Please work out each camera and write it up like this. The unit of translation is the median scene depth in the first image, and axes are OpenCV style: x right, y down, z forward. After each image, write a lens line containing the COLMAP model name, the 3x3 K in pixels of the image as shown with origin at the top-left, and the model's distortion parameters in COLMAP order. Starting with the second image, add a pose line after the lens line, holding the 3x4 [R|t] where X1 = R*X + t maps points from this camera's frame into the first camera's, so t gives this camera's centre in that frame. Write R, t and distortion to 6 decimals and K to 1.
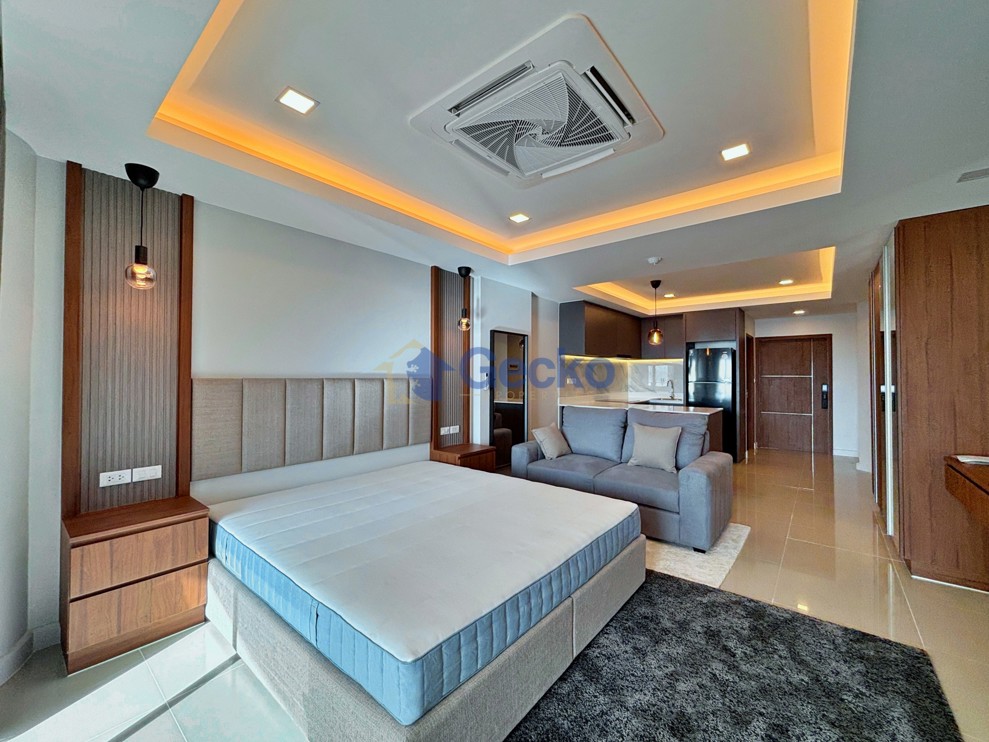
lens RADIAL K [[406.7, 0, 494.5], [0, 406.7, 371.0], [0, 0, 1]] dist [0.043396, -0.027013]
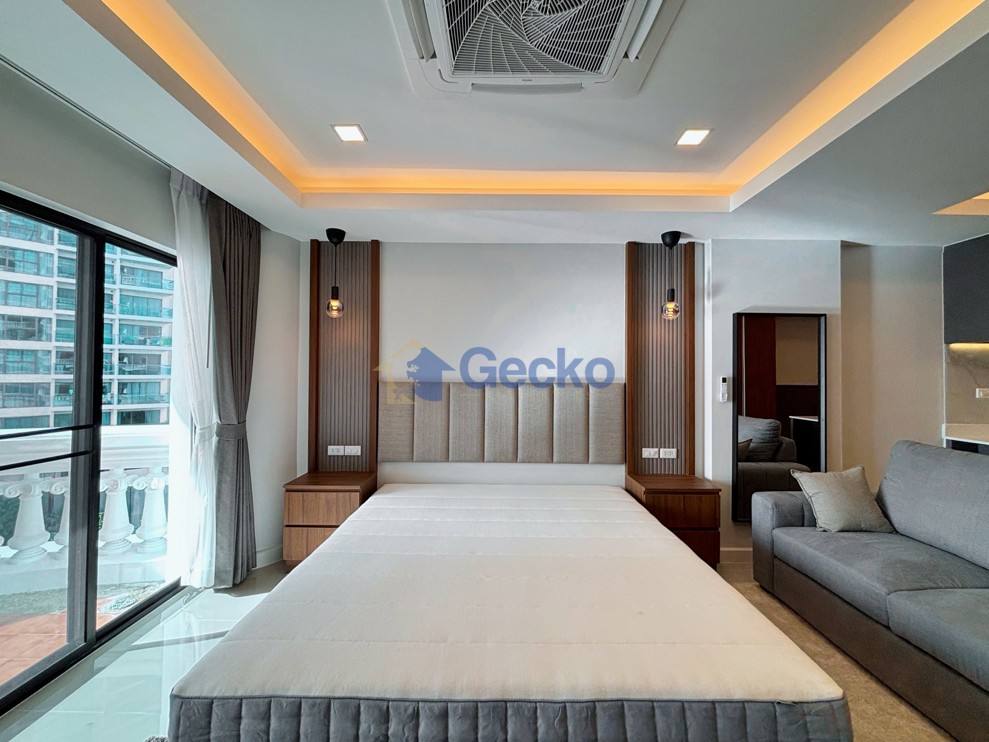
lens RADIAL K [[406.7, 0, 494.5], [0, 406.7, 371.0], [0, 0, 1]] dist [0.043396, -0.027013]
pose [[0.635749, -0.005380, -0.771877, 0.340139], [0.004130, 0.999985, -0.003568, -0.006259], [0.771885, -0.000919, 0.635762, 0.332583]]
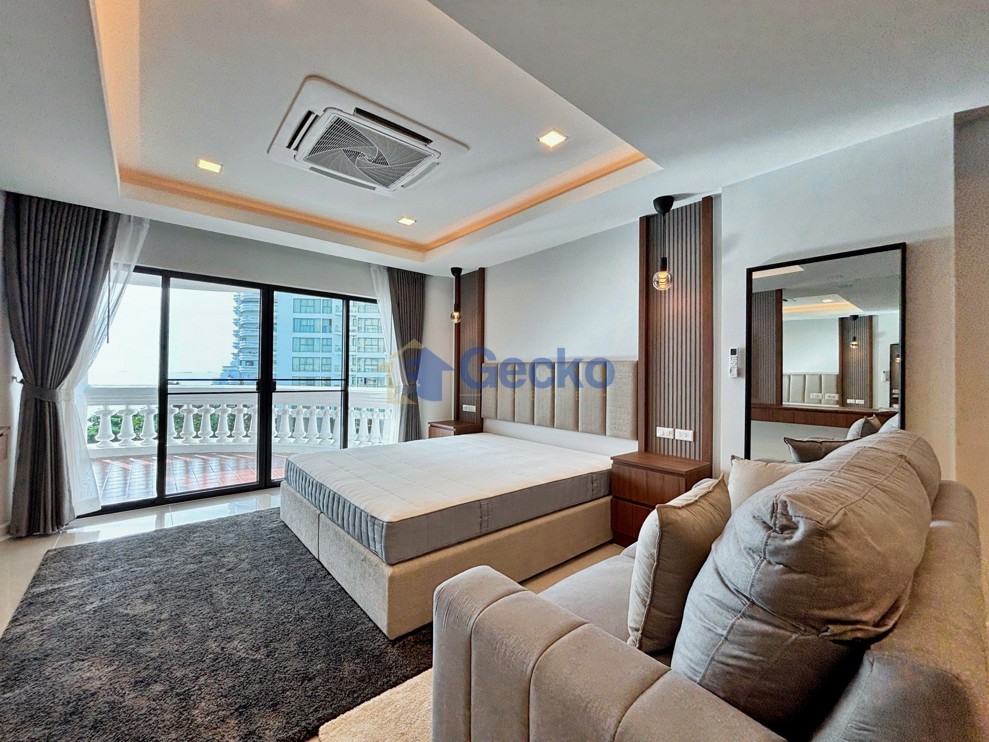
lens RADIAL K [[390.9, 0, 494.5], [0, 390.9, 371.0], [0, 0, 1]] dist [0.000505, 0.000055]
pose [[-0.165607, -0.001285, -0.986191, 0.732649], [0.012350, 0.999918, -0.003377, 0.042285], [0.986115, -0.012738, -0.165577, 0.961322]]
